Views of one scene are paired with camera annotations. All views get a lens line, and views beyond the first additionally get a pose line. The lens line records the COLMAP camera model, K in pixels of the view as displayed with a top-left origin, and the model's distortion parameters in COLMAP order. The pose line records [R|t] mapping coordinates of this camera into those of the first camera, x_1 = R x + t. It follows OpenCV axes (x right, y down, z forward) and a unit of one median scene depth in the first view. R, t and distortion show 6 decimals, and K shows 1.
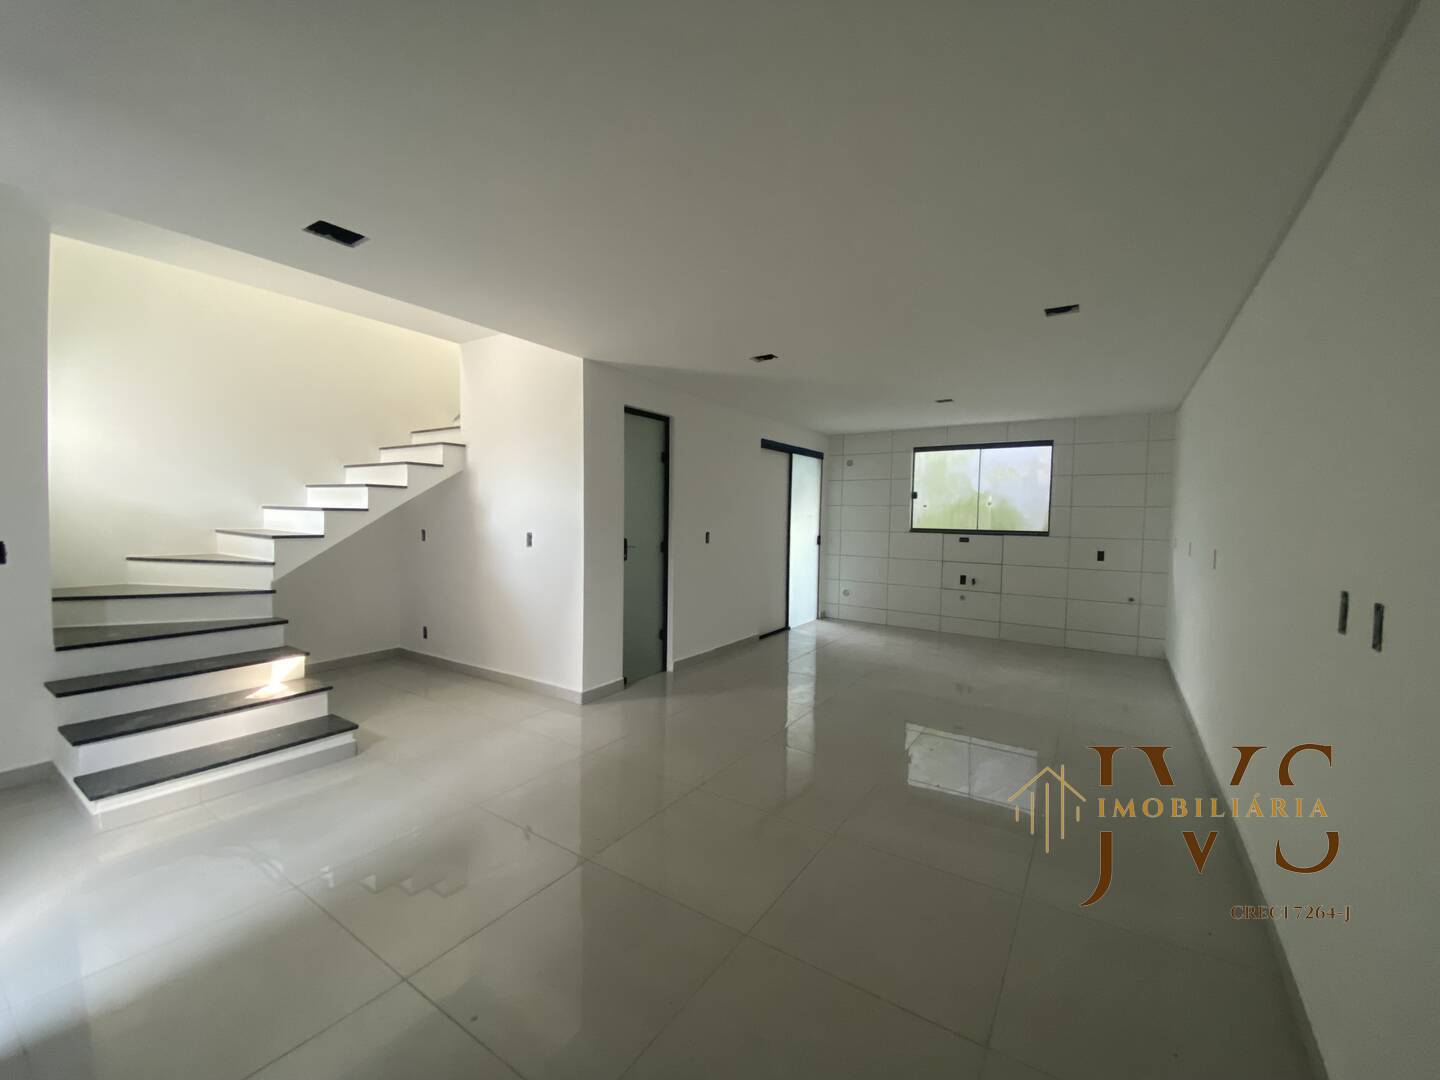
lens RADIAL K [[585.3, 0, 711.2], [0, 585.3, 542.7], [0, 0, 1]] dist [0.008090, -0.015126]
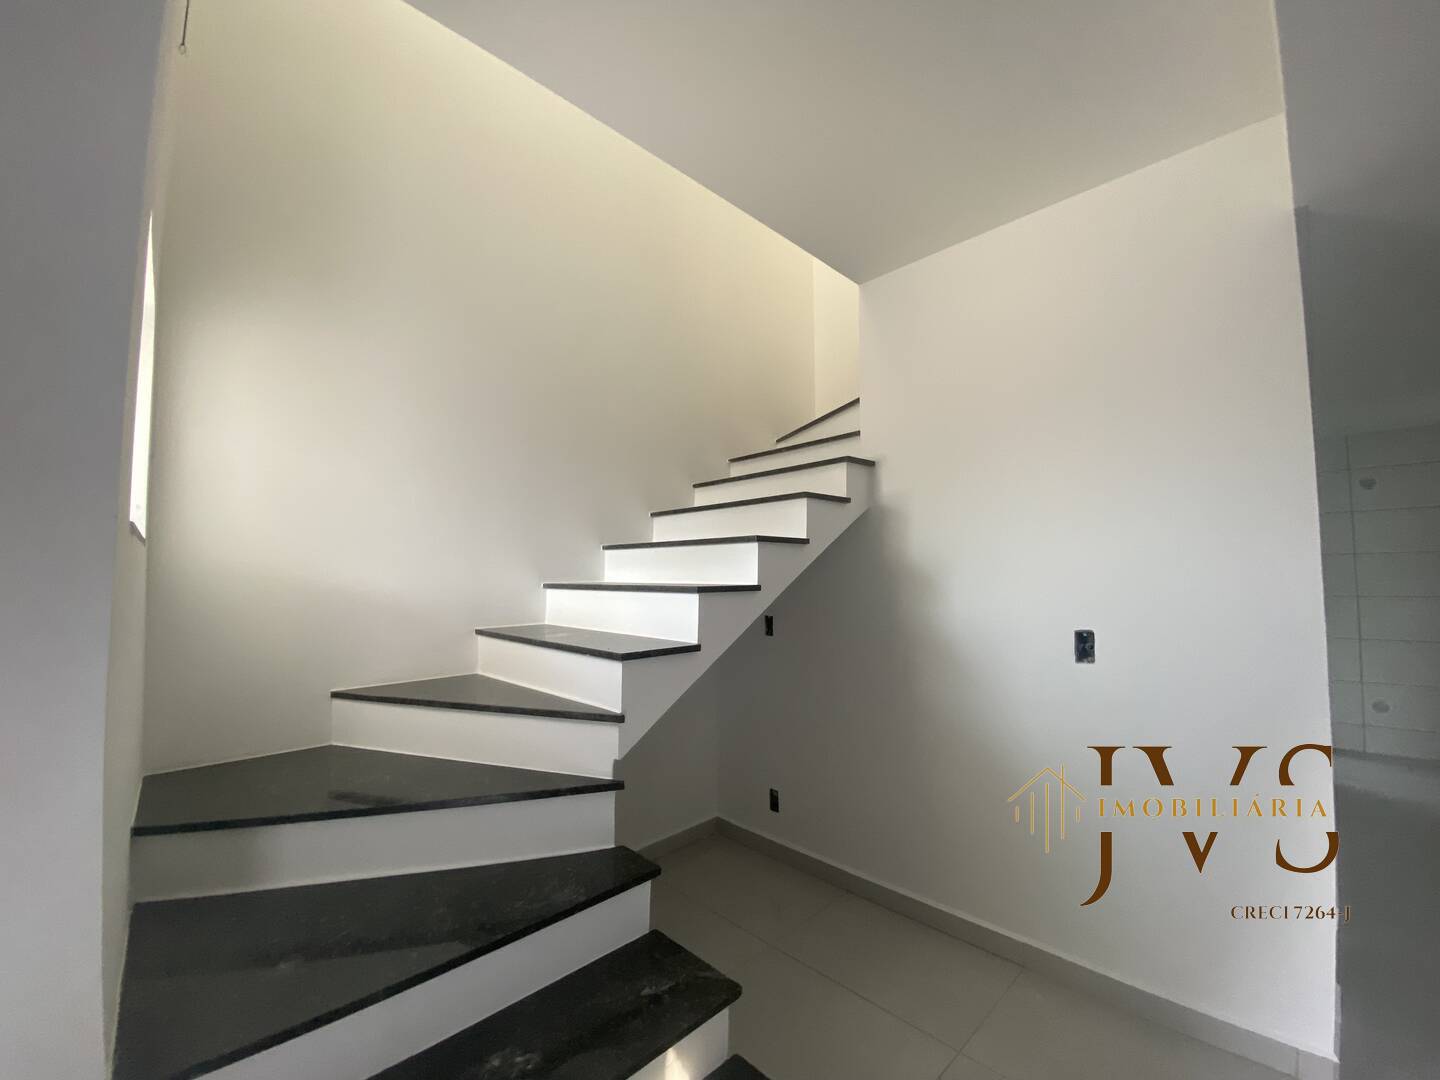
lens RADIAL K [[585.3, 0, 711.2], [0, 585.3, 542.7], [0, 0, 1]] dist [0.008090, -0.015126]
pose [[0.975897, -0.037303, -0.215020, -0.490231], [0.013555, 0.993741, -0.110880, -0.037674], [0.217811, 0.105293, 0.970295, 0.485635]]
